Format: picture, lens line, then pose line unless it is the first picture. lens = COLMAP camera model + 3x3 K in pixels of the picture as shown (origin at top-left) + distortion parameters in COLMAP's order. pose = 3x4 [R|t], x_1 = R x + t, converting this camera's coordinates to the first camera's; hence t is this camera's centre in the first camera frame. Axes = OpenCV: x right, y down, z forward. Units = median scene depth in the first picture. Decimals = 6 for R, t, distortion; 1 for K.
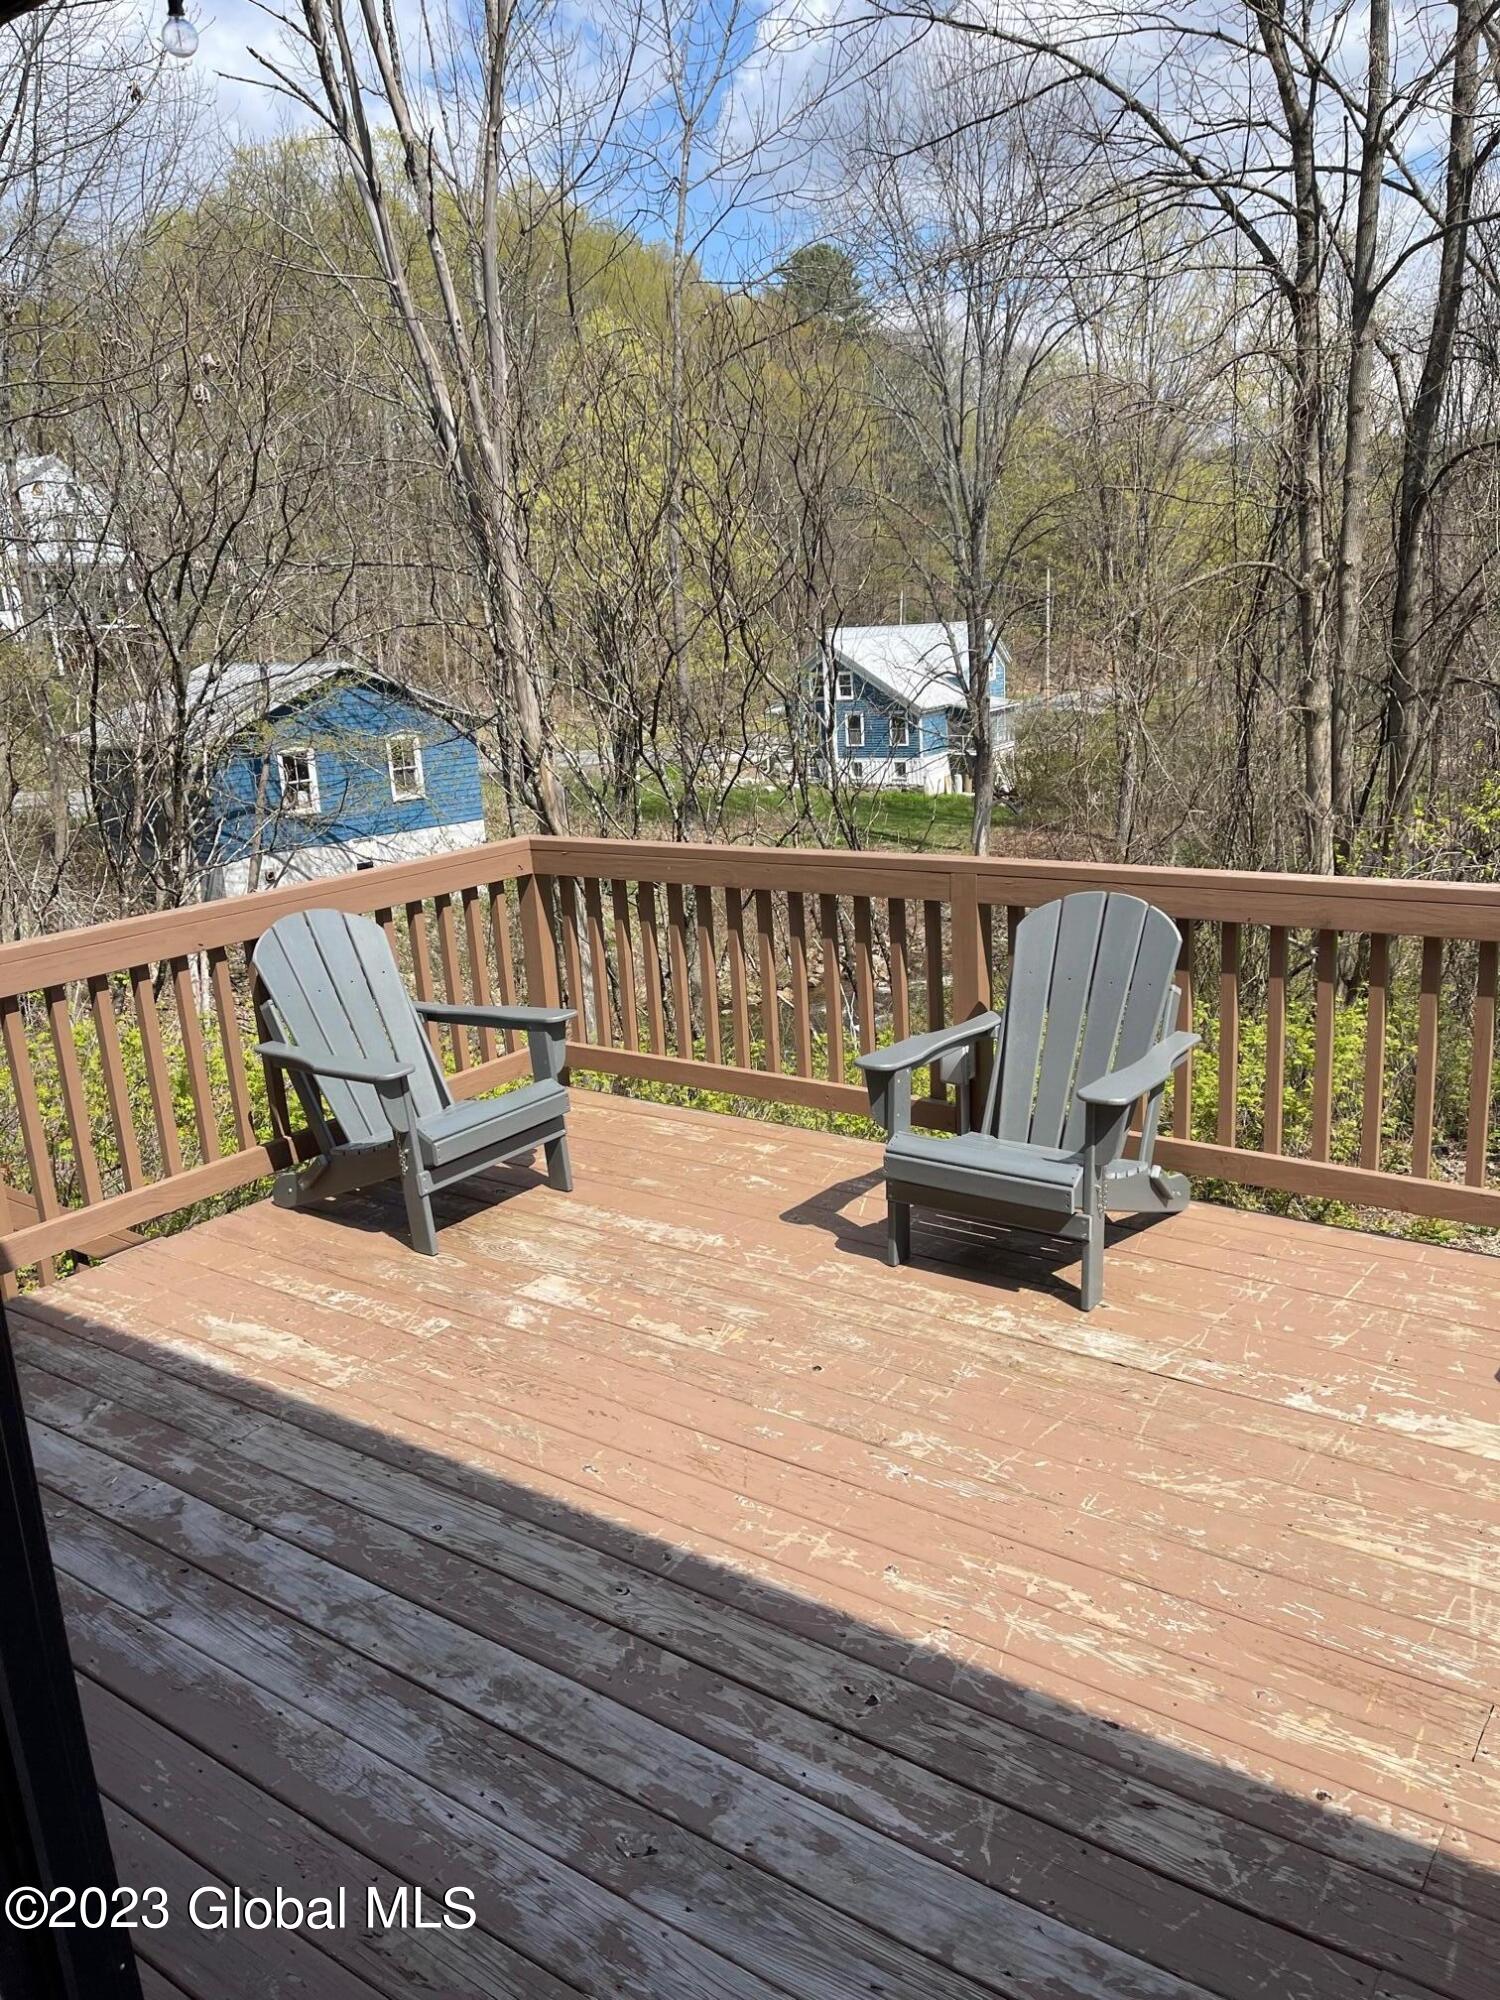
lens RADIAL K [[1508.1, 0, 764.5], [0, 1508.1, 1021.4], [0, 0, 1]] dist [0.062002, -0.086800]
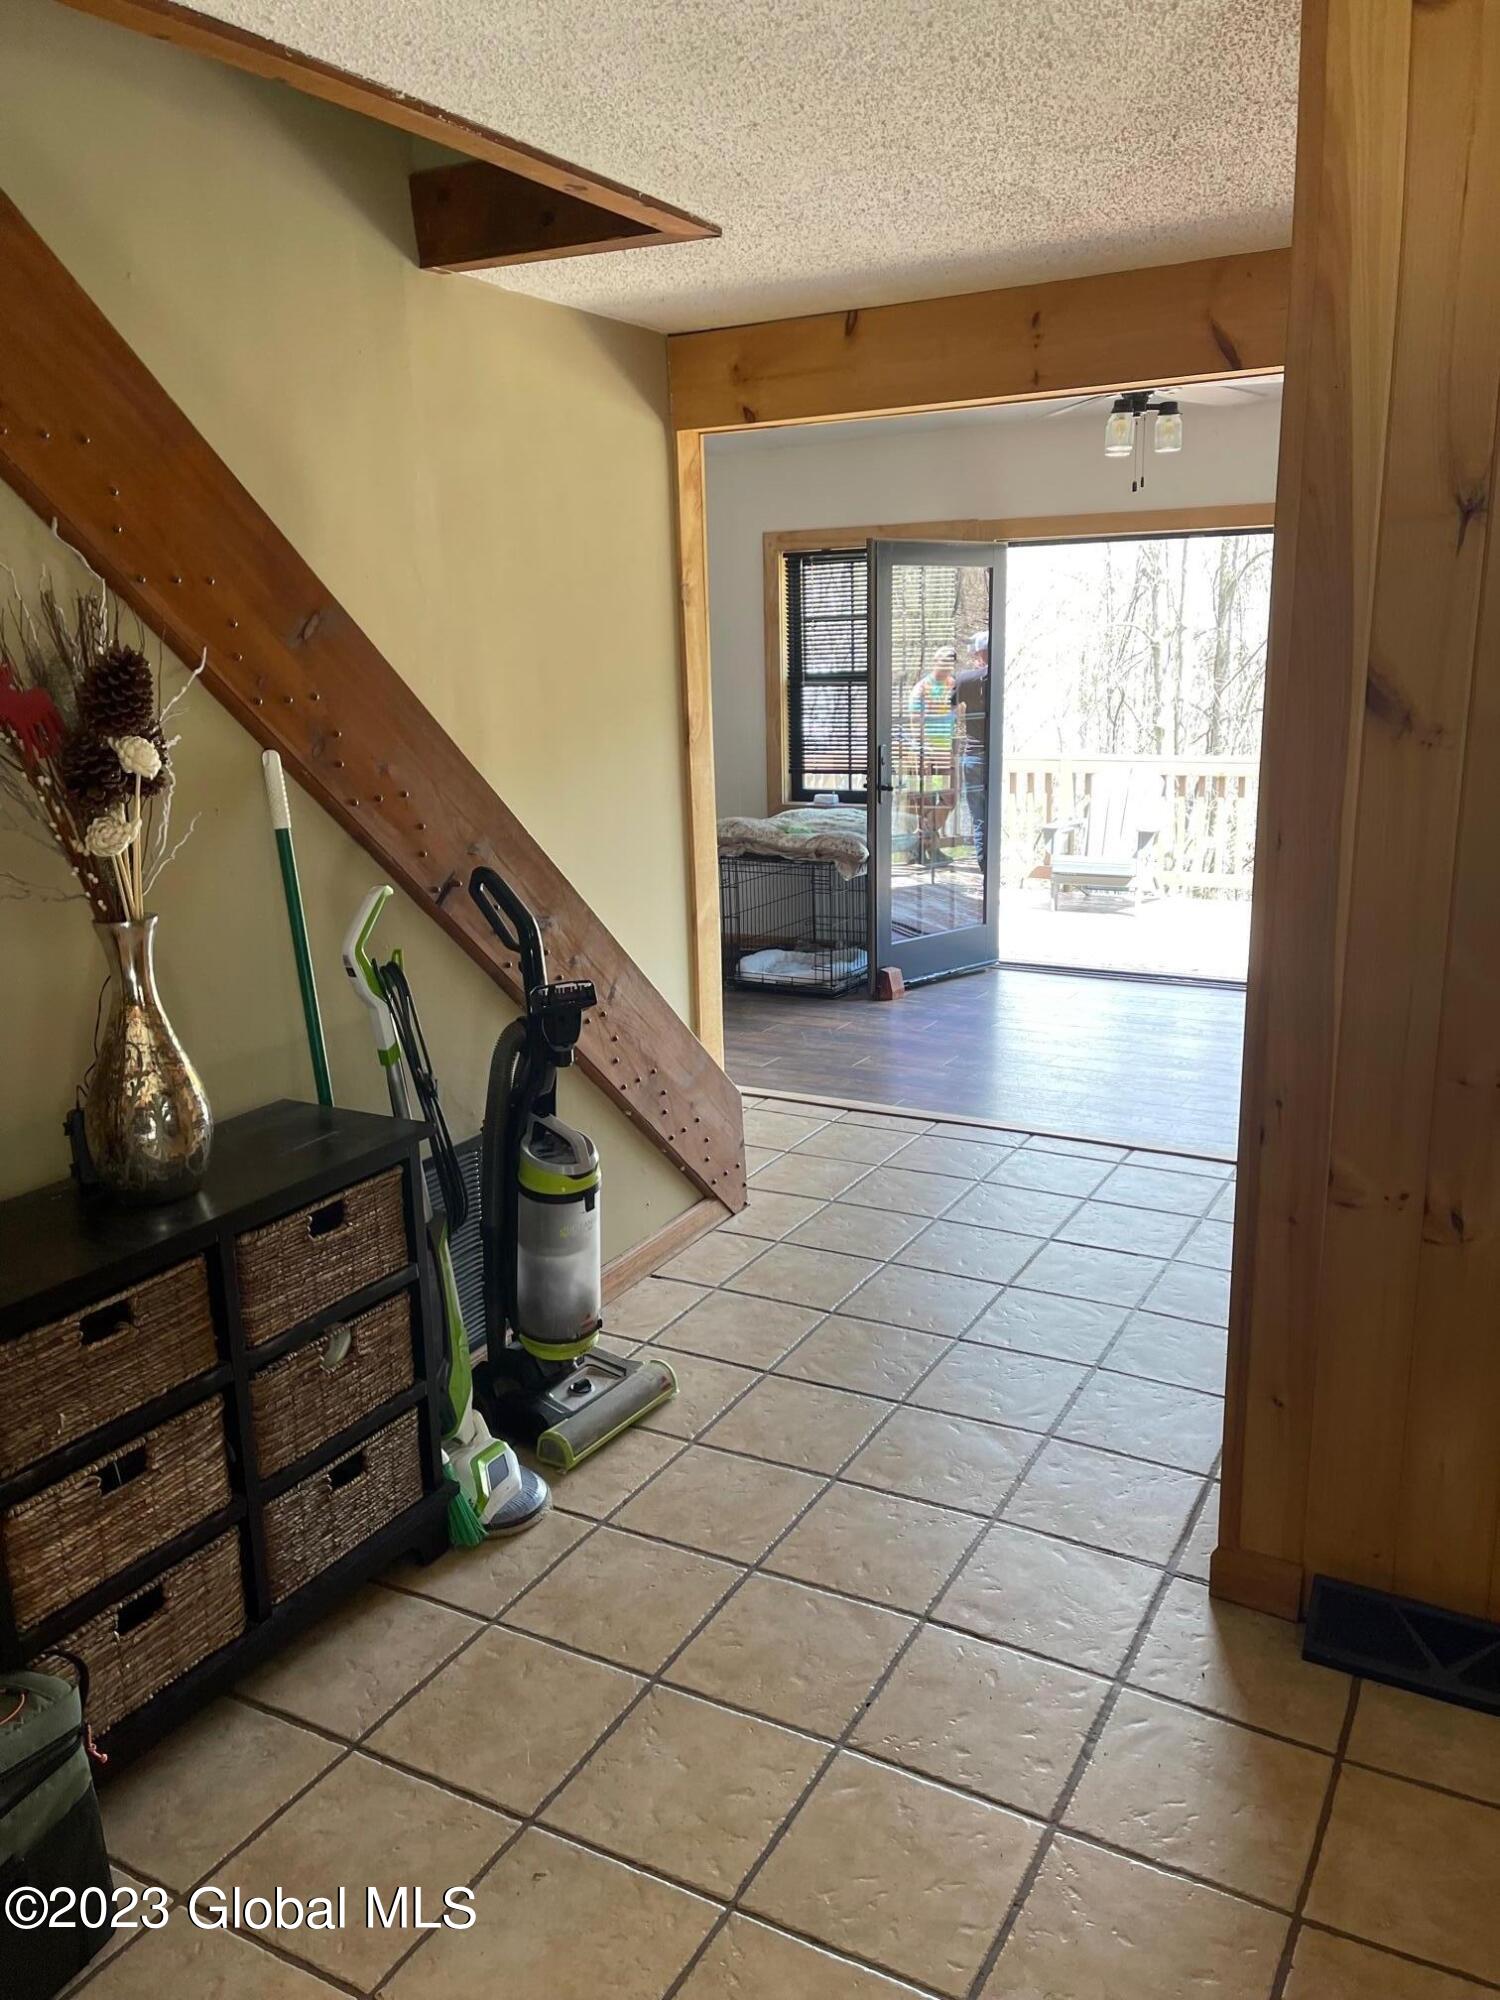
lens RADIAL K [[1508.1, 0, 756.5], [0, 1508.1, 997.6], [0, 0, 1]] dist [0.062002, -0.086800]
pose [[0.993921, 0.009664, 0.109671, -0.177426], [-0.005640, 0.999301, -0.036943, 0.108190], [-0.109951, 0.036100, 0.993281, -0.377115]]
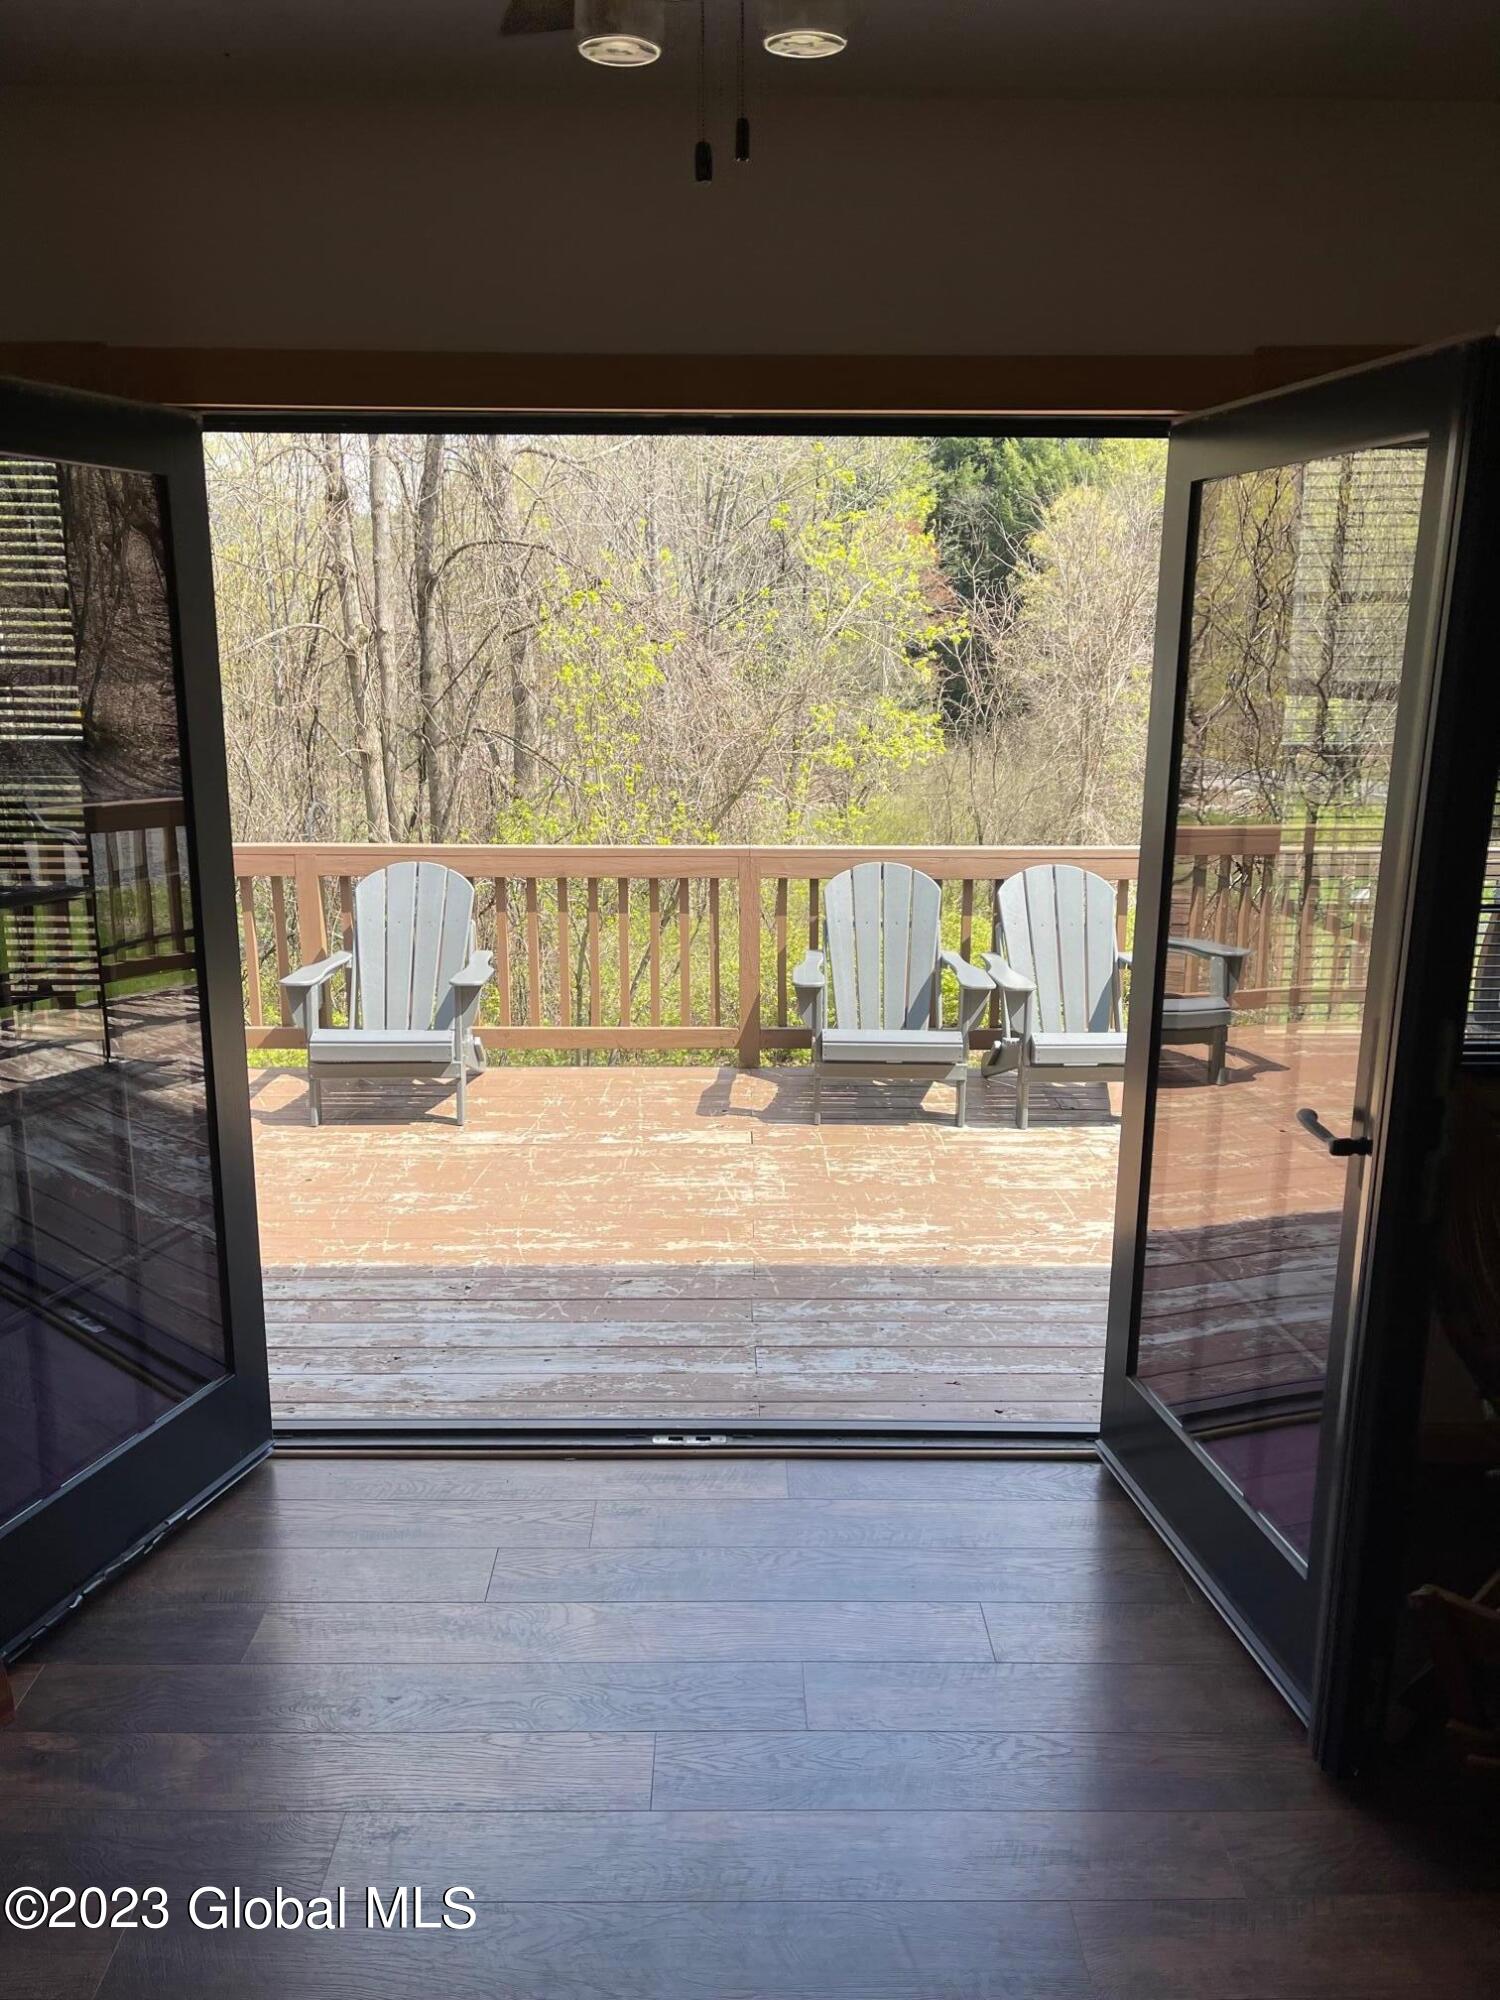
lens RADIAL K [[1508.1, 0, 735.0], [0, 1508.1, 996.0], [0, 0, 1]] dist [0.062002, -0.086800]
pose [[0.809208, -0.081647, 0.581821, -0.109391], [0.107782, 0.994120, -0.010400, 0.025809], [-0.577551, 0.071126, 0.813250, -0.103758]]
